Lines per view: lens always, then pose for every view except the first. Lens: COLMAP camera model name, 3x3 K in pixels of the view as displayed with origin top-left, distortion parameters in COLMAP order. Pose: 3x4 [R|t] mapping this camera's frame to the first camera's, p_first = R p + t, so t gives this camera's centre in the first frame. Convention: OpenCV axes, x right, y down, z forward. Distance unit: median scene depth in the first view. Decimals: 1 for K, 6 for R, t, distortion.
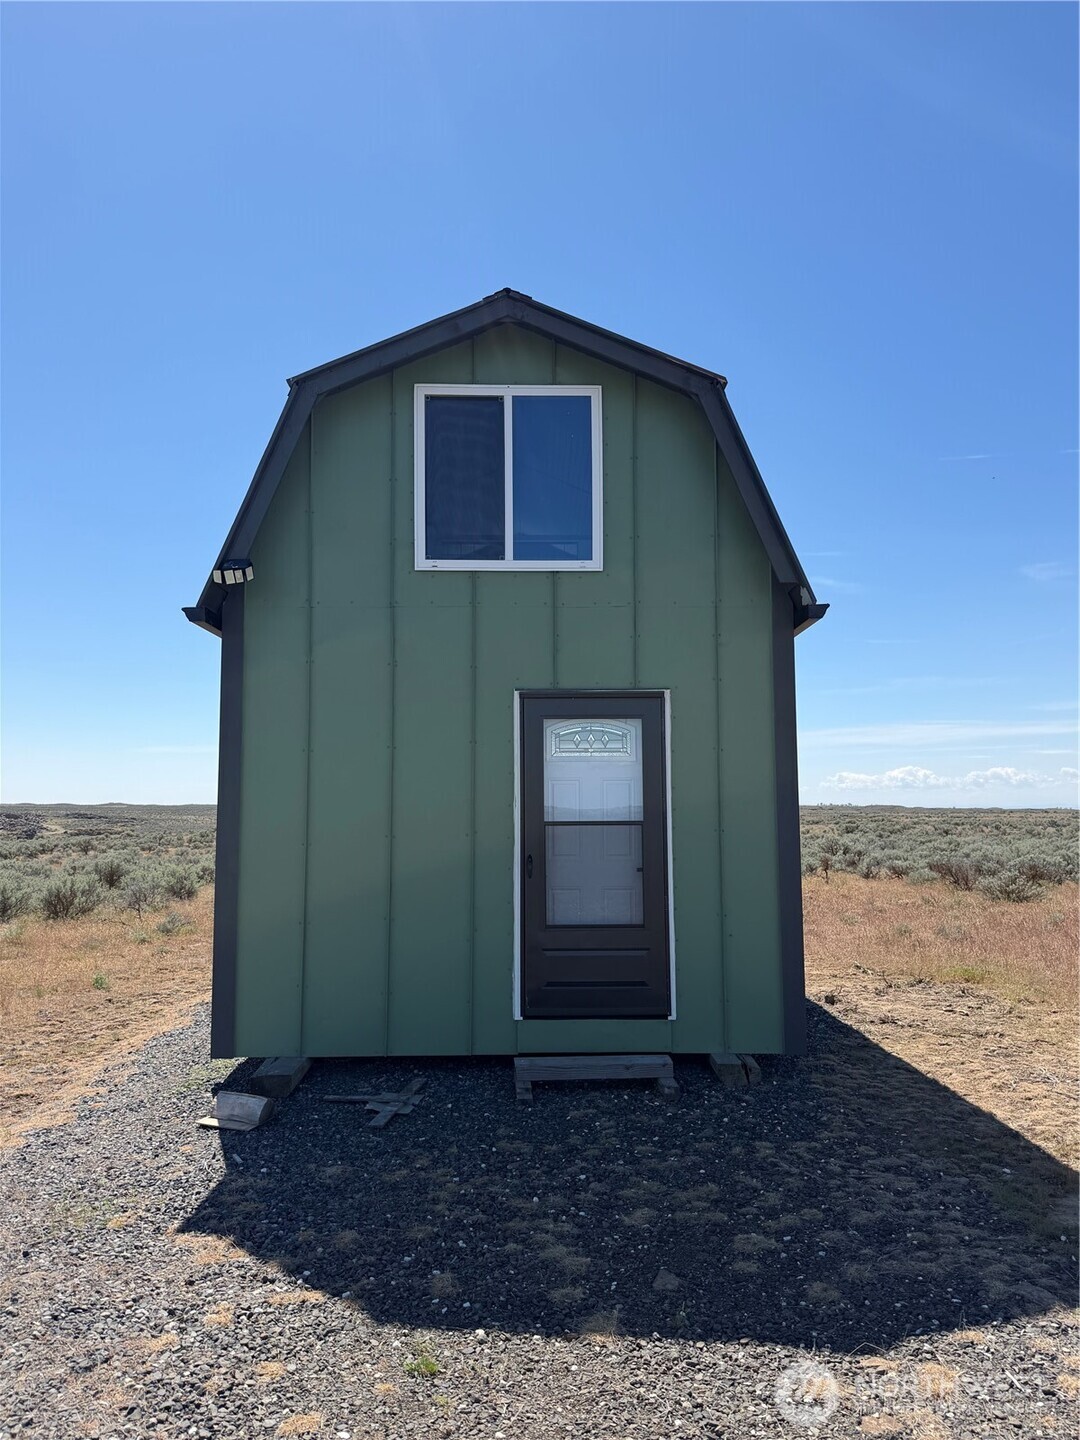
lens RADIAL K [[1002.9, 0, 540.5], [0, 1002.9, 756.9], [0, 0, 1]] dist [0.006892, 0.001092]
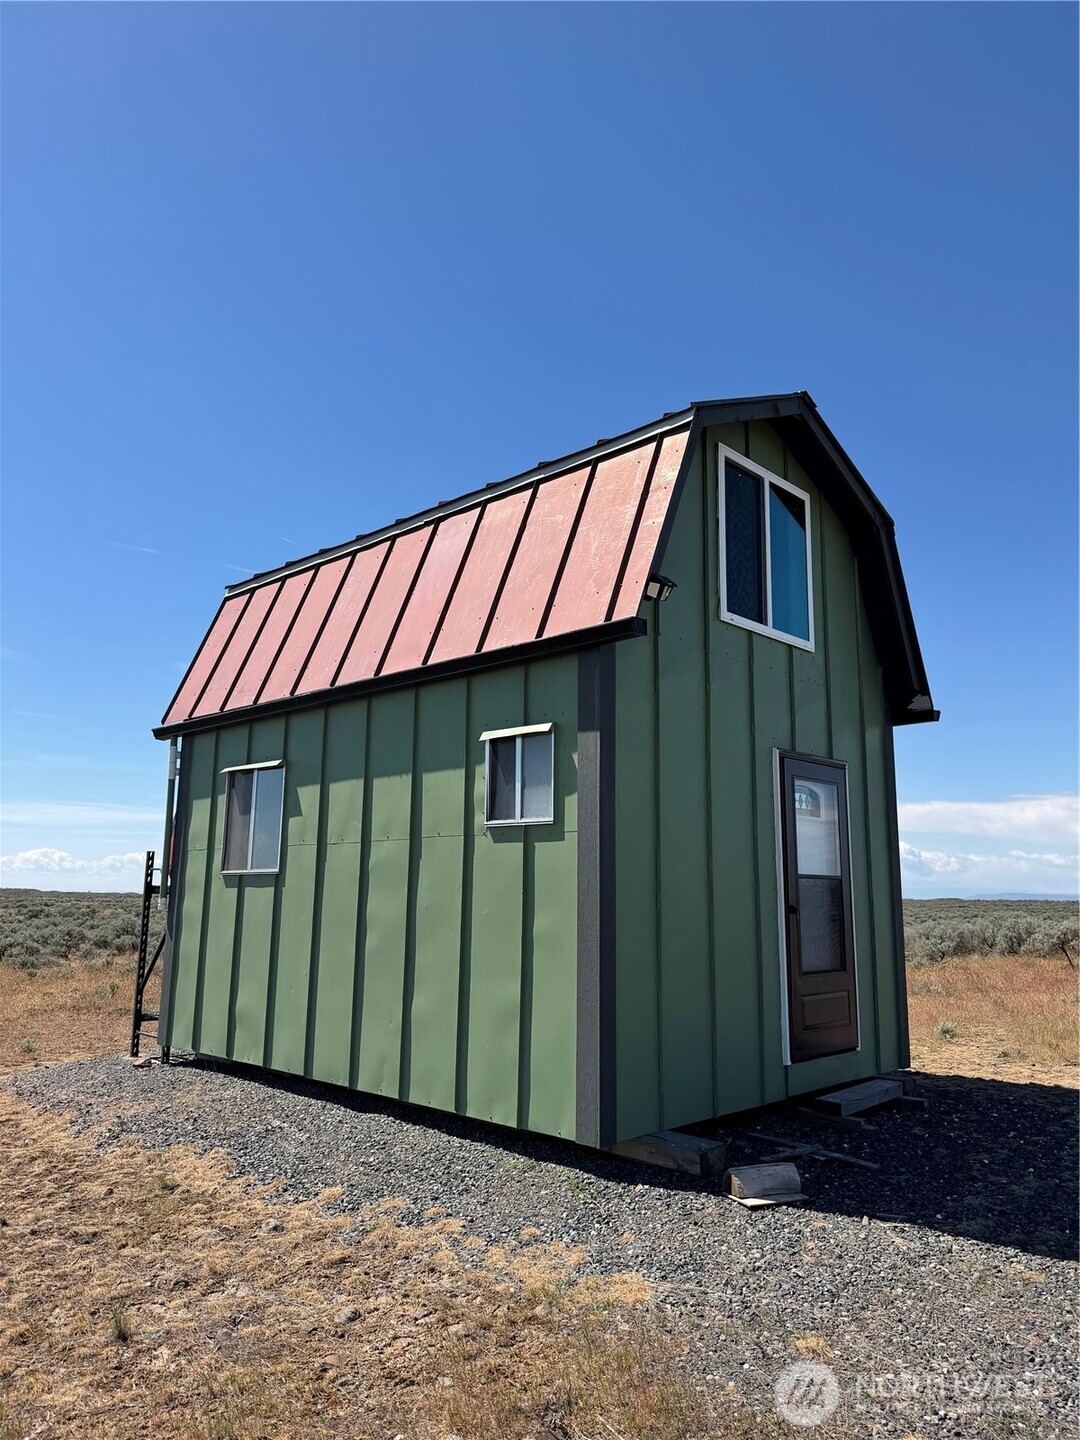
lens RADIAL K [[1004.7, 0, 540.0], [0, 1004.7, 720.0], [0, 0, 1]] dist [0.028144, -0.050603]
pose [[0.733741, 0.134056, 0.666073, -0.927022], [-0.068254, 0.989926, -0.124047, 0.054412], [-0.675992, 0.045556, 0.735499, 0.376534]]
